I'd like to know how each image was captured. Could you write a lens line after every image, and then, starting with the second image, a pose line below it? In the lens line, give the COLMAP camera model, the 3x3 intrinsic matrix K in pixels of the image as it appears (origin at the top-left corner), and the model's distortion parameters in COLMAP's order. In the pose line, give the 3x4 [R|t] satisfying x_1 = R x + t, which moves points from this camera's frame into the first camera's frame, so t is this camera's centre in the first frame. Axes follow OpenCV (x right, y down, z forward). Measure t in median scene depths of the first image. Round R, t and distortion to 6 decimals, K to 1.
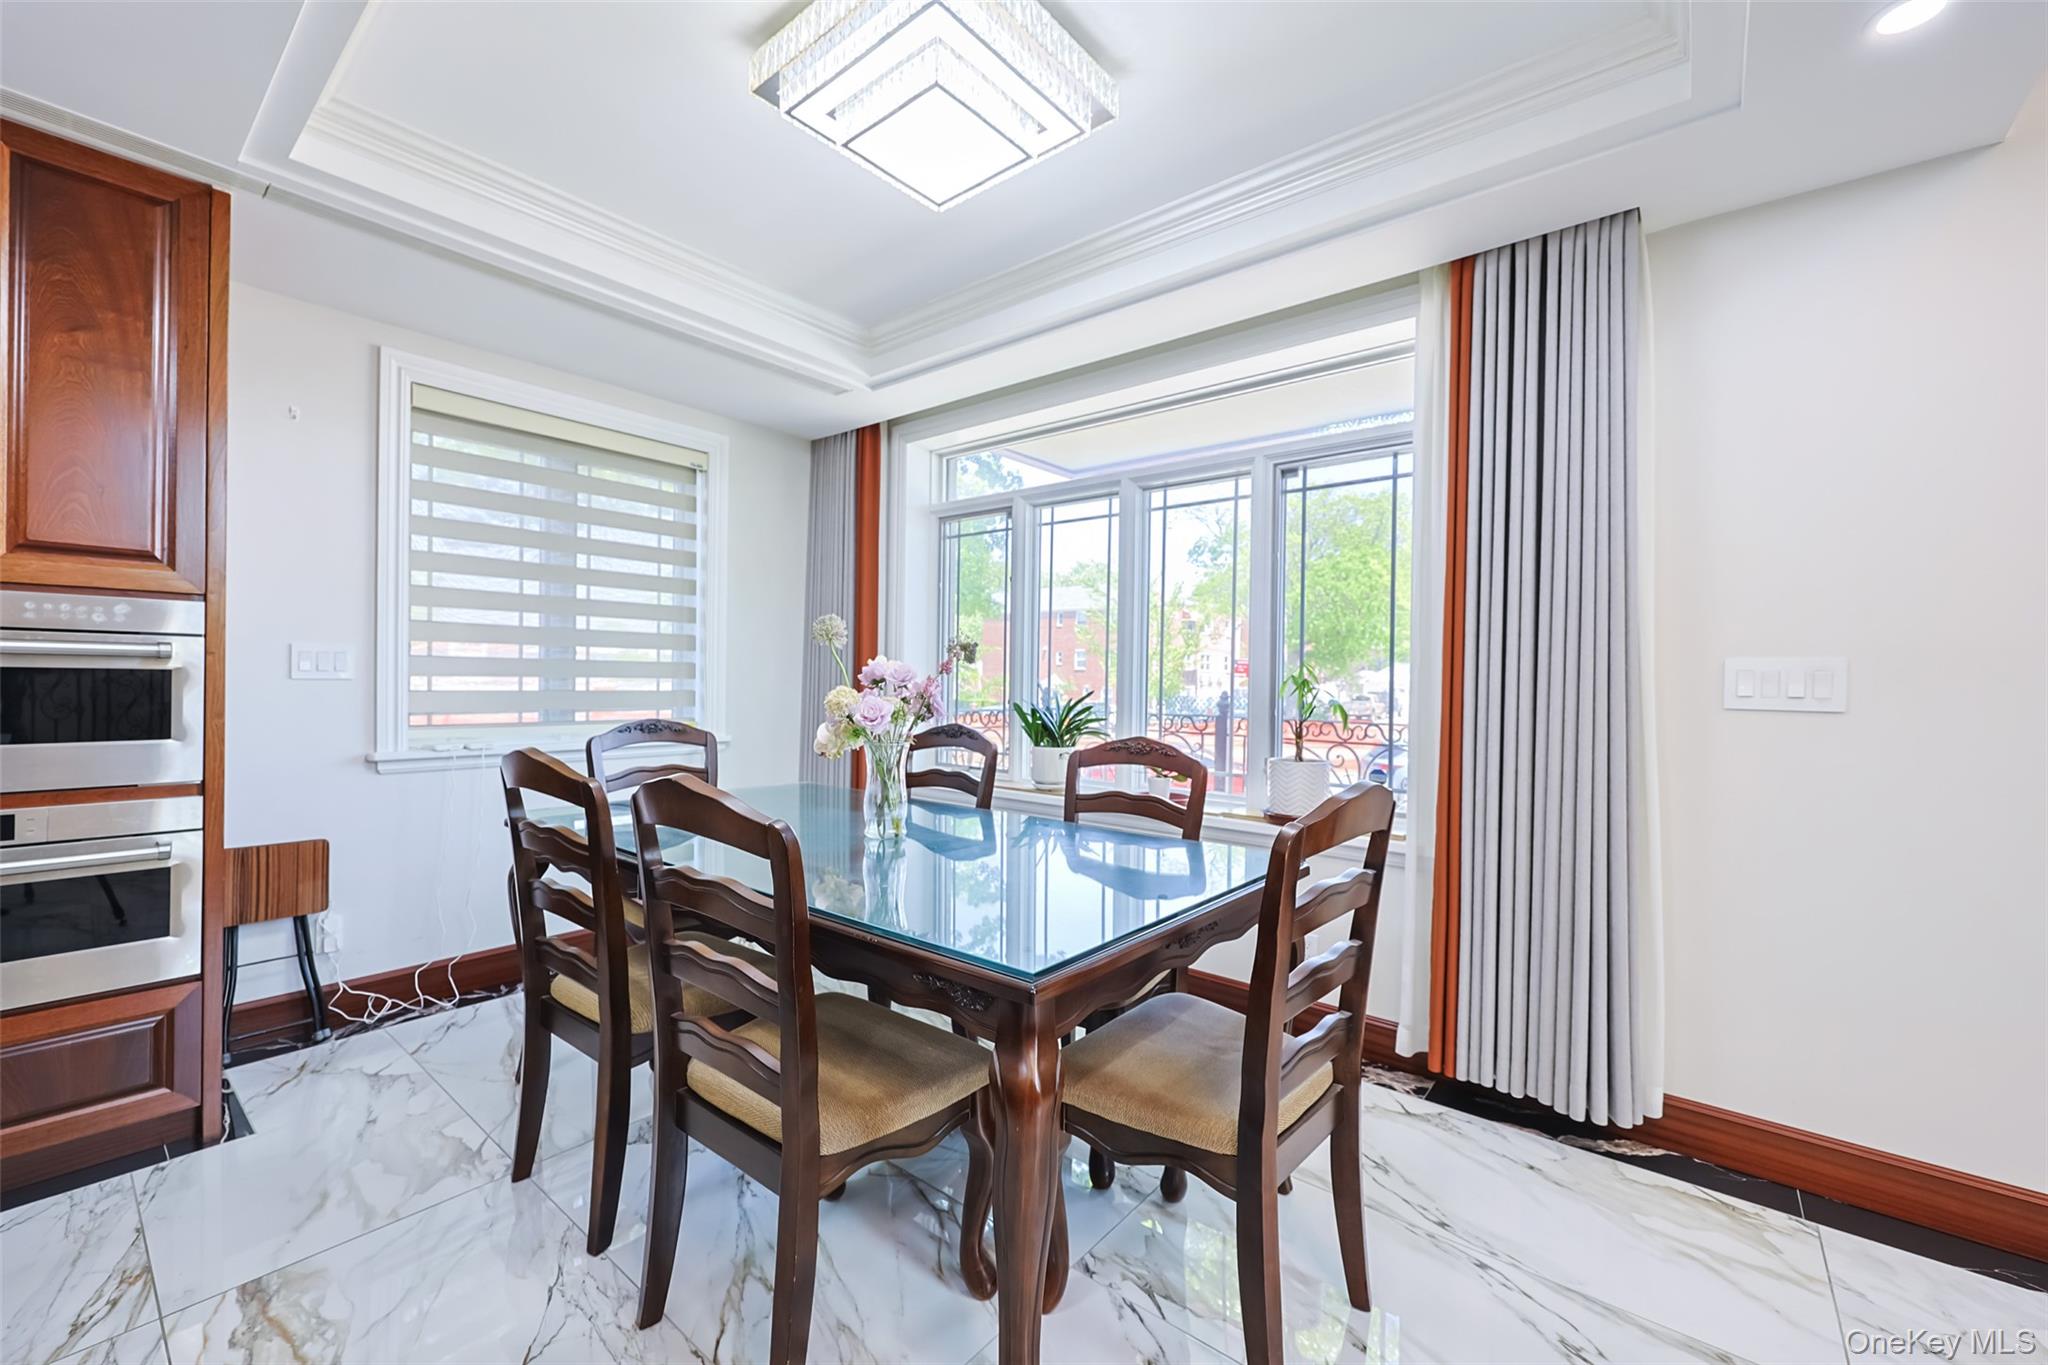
lens RADIAL K [[832.3, 0, 1019.3], [0, 832.3, 682.7], [0, 0, 1]] dist [0.002203, 0.000273]
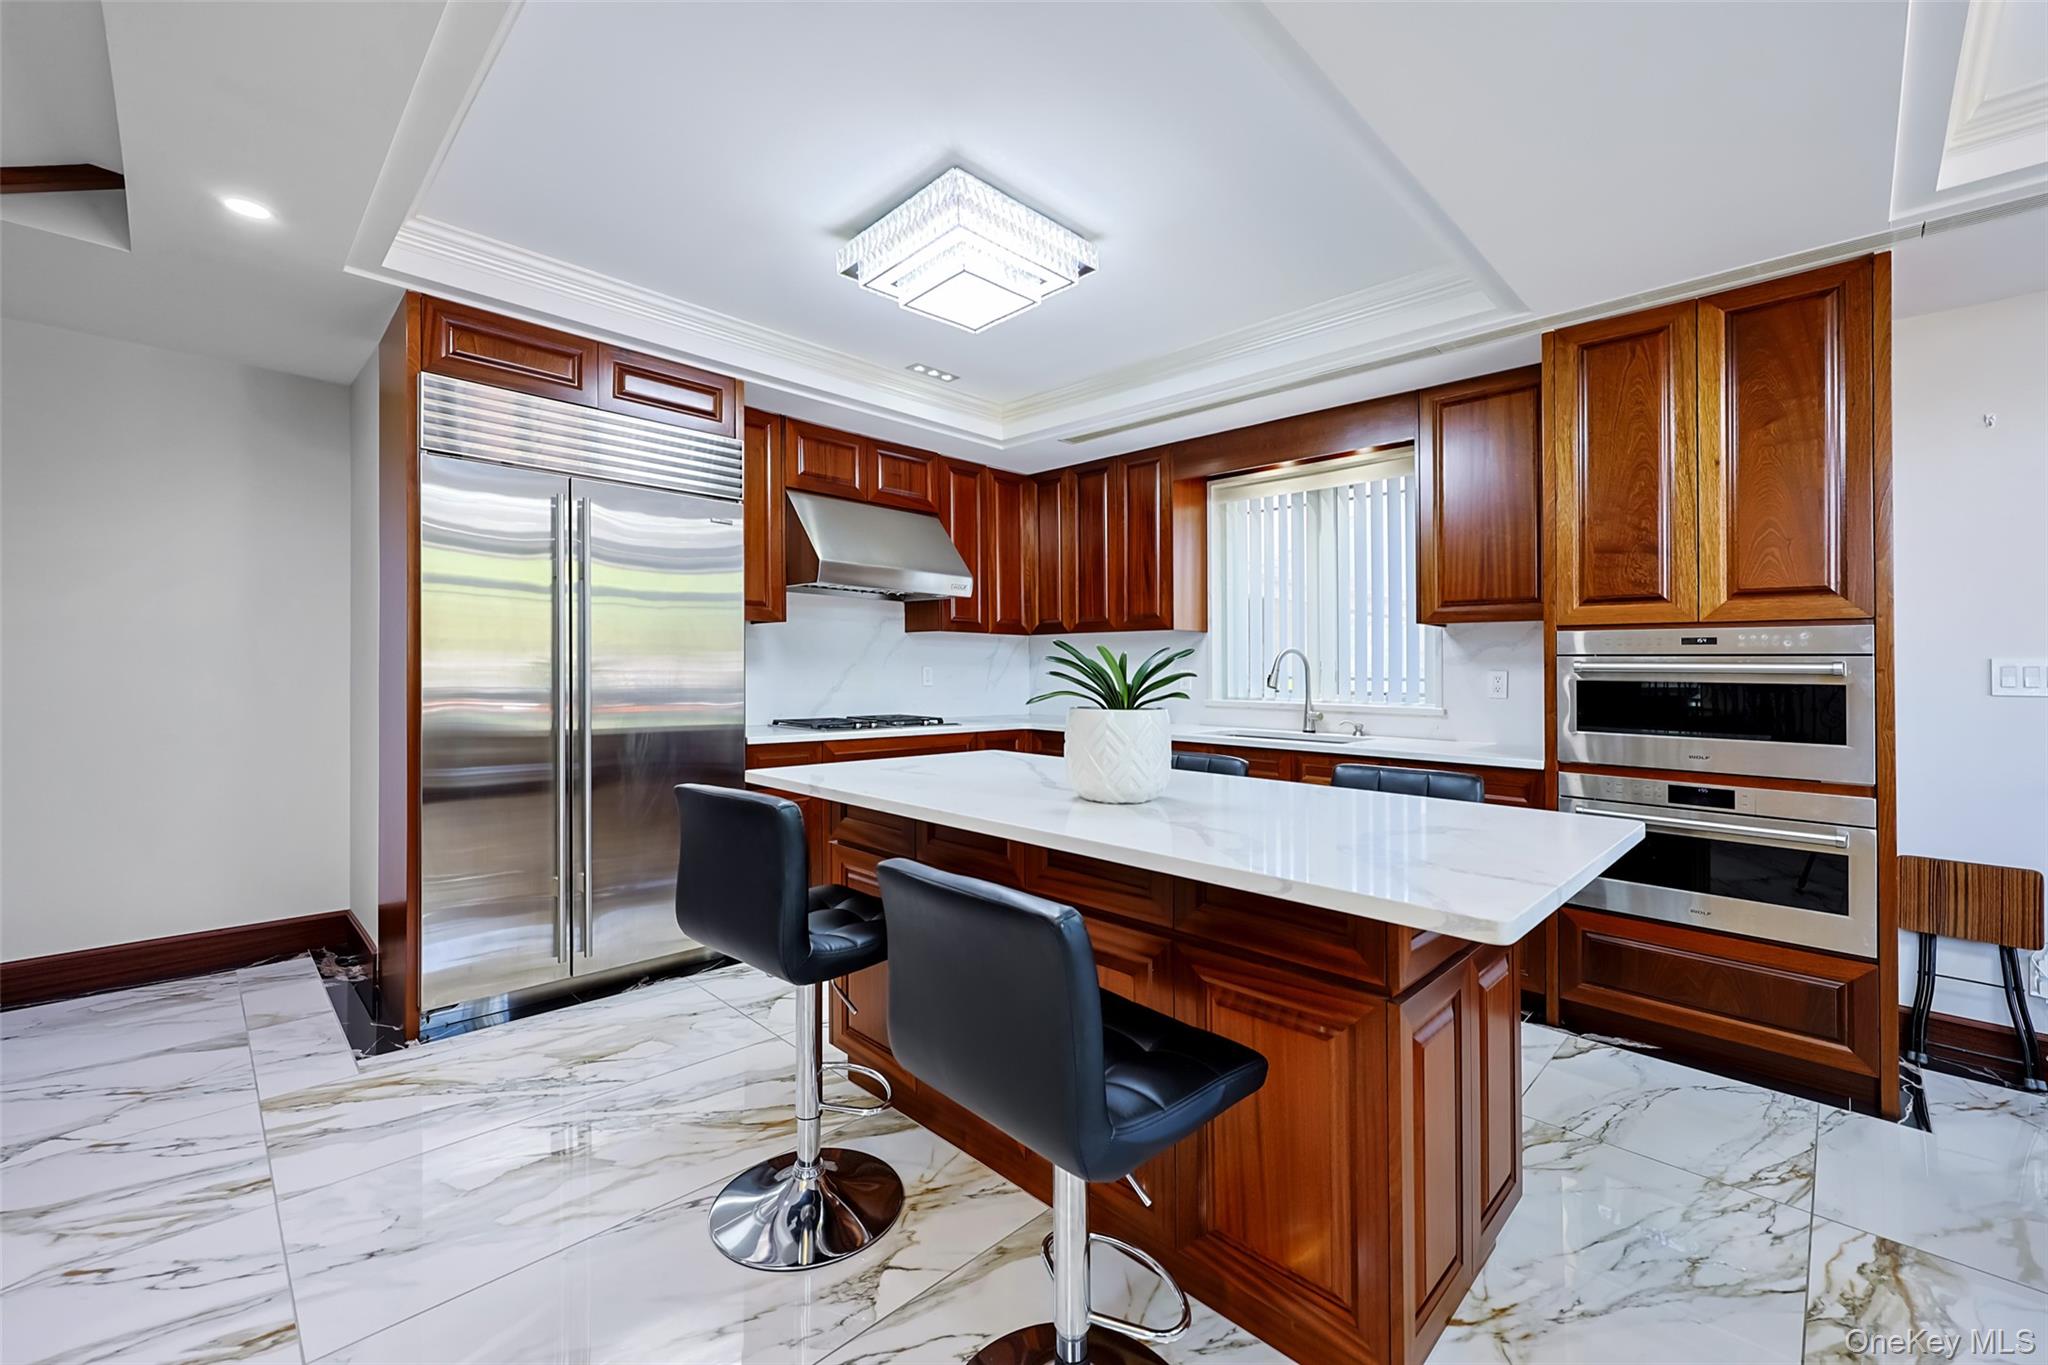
lens RADIAL K [[815.7, 0, 1040.2], [0, 815.7, 653.2], [0, 0, 1]] dist [0.000879, 0.000250]
pose [[-0.073849, -0.037554, -0.996562, 0.171221], [-0.019039, 0.999162, -0.036241, 0.002501], [0.997088, 0.016297, -0.074502, -0.032143]]
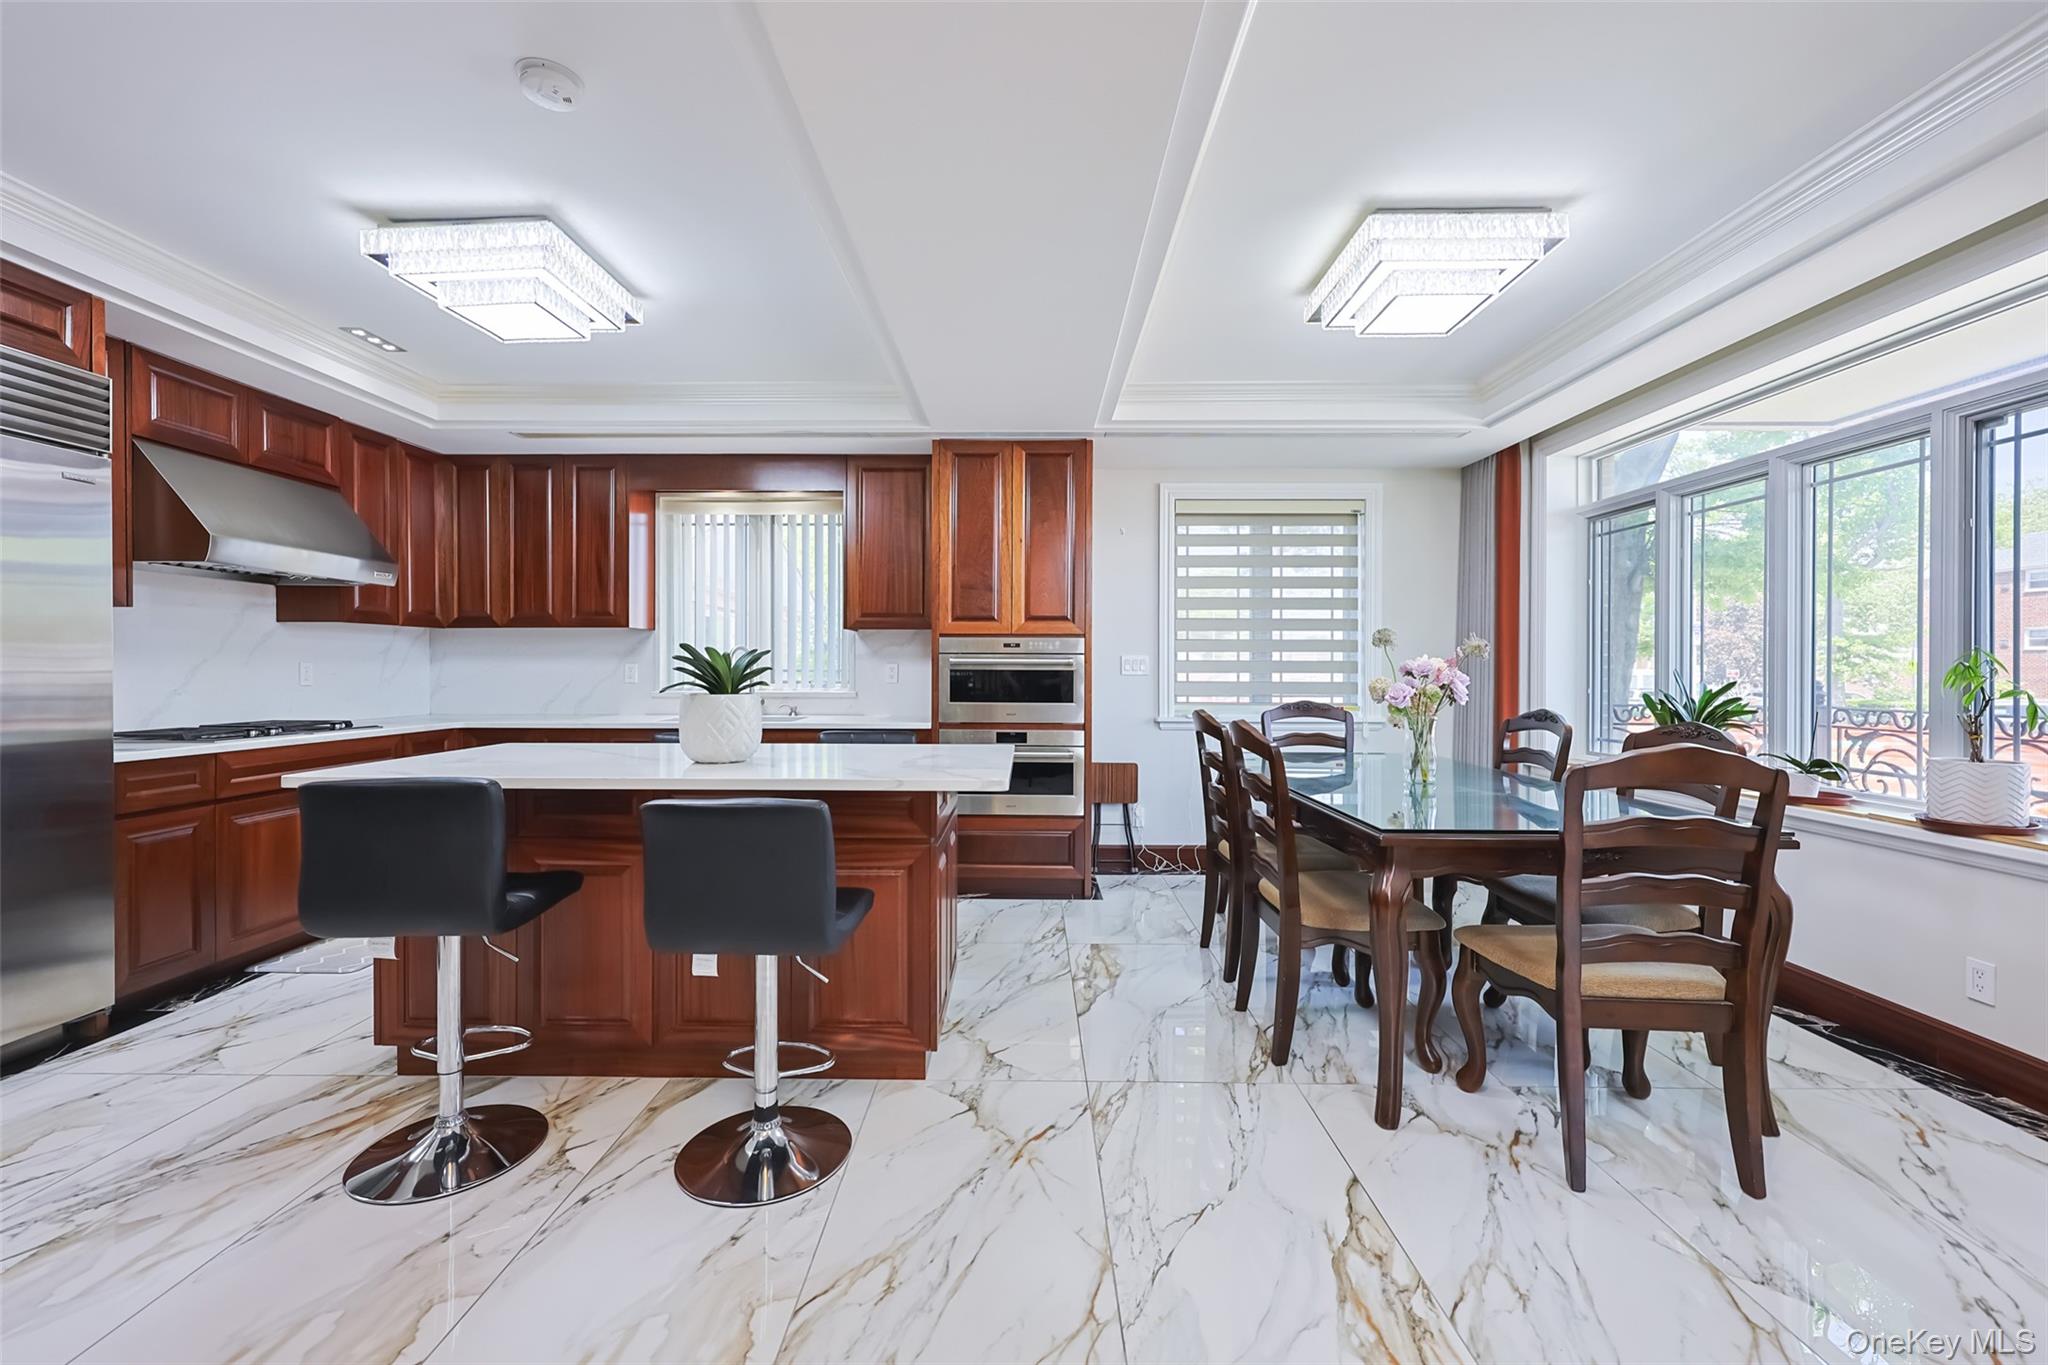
lens RADIAL K [[790.2, 0, 1013.5], [0, 790.2, 660.2], [0, 0, 1]] dist [-0.000734, 0.000127]
pose [[0.626062, -0.021422, -0.779479, 0.390371], [0.002495, 0.999672, -0.025470, 0.008131], [0.779769, 0.014002, 0.625910, -0.324101]]
